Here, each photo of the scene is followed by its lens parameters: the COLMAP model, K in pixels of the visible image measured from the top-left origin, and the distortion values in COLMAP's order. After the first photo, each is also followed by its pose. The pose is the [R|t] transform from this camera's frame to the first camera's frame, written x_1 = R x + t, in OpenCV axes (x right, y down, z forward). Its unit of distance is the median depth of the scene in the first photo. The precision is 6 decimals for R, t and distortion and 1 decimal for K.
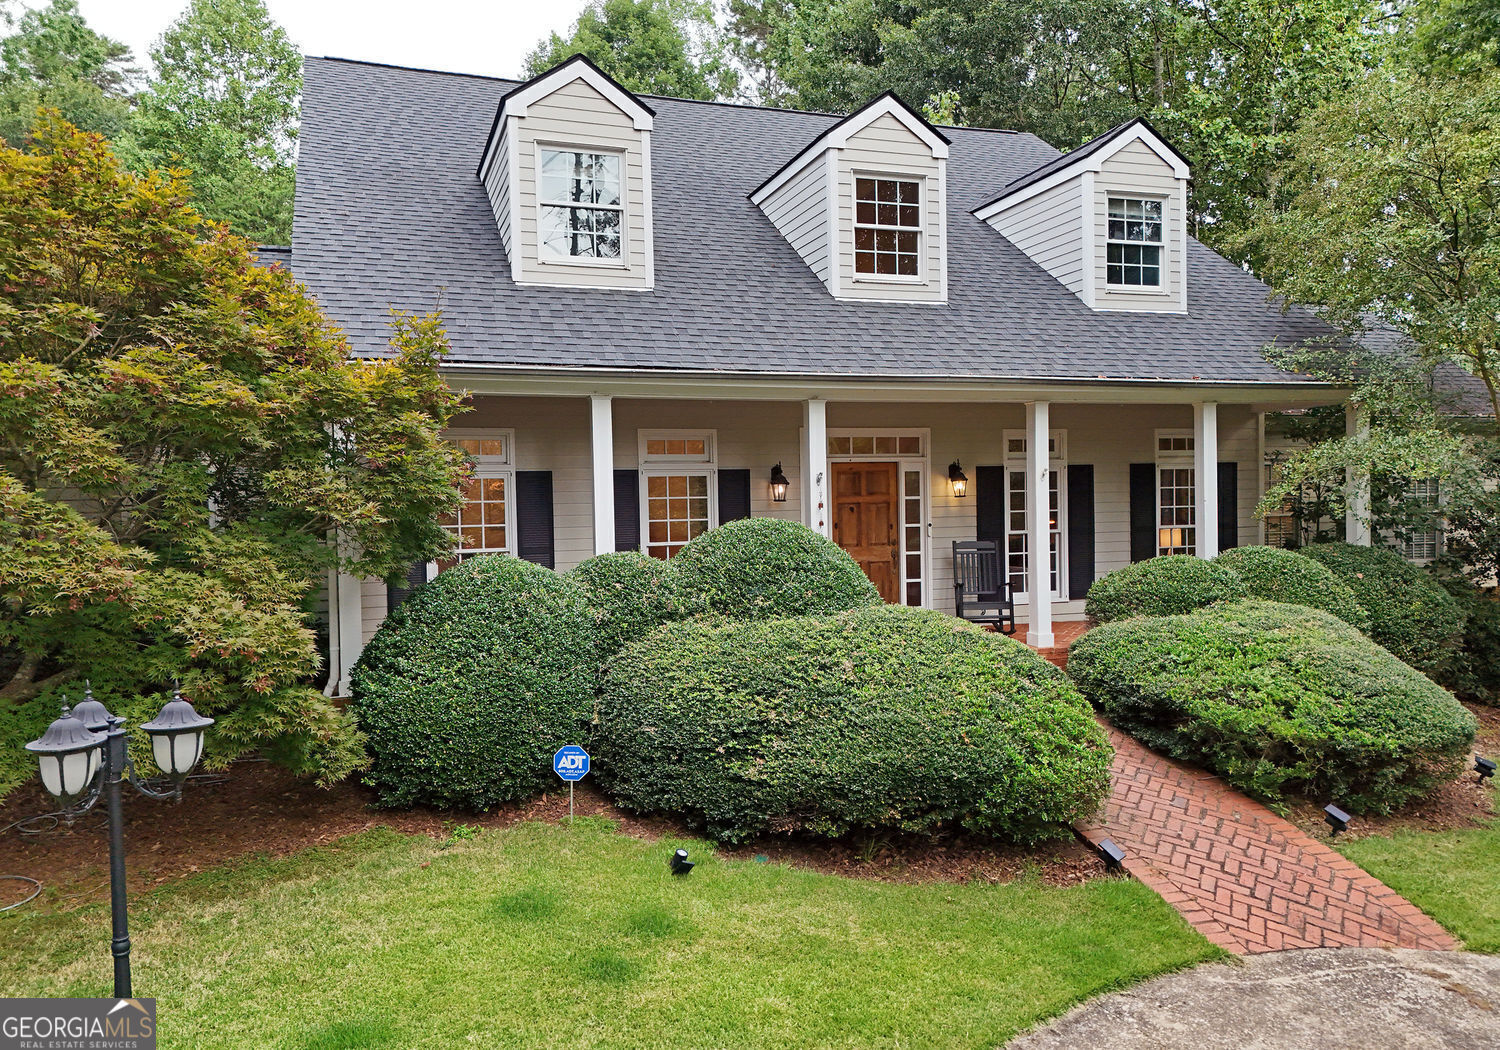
lens RADIAL K [[1138.6, 0, 760.2], [0, 1138.6, 529.1], [0, 0, 1]] dist [0.084976, -0.004256]
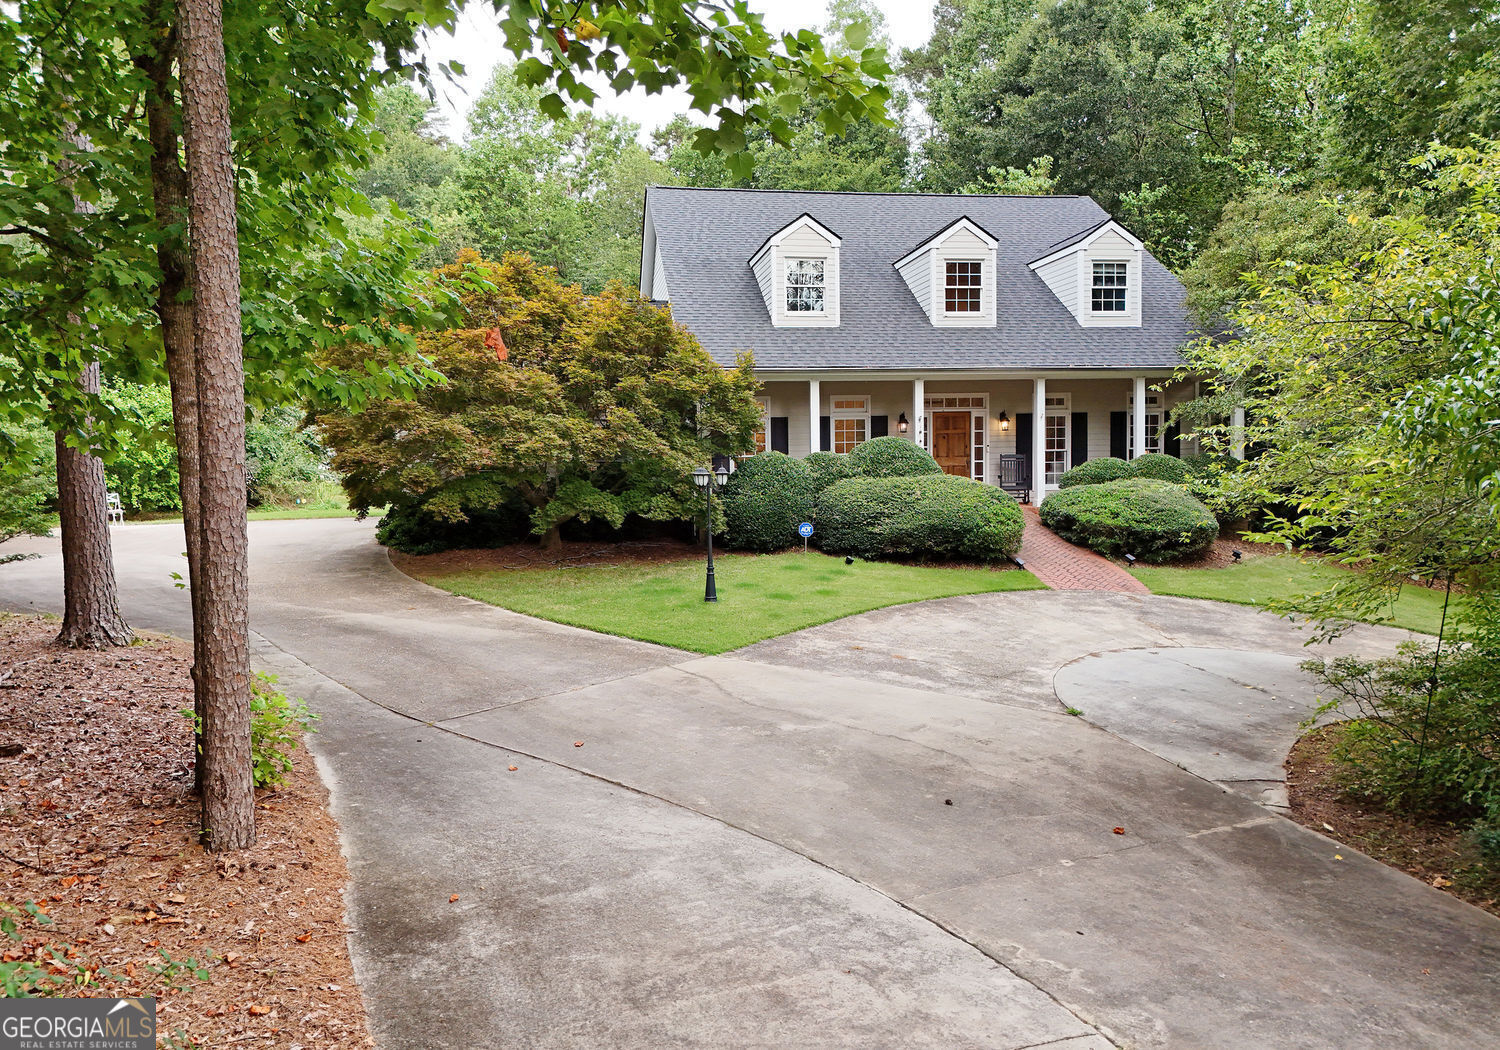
lens RADIAL K [[1138.6, 0, 737.2], [0, 1138.6, 533.6], [0, 0, 1]] dist [0.084976, -0.004256]
pose [[0.984697, 0.012243, -0.173846, 0.082416], [-0.005863, 0.999292, 0.037164, 0.081168], [0.174178, -0.035576, 0.984071, -1.007356]]
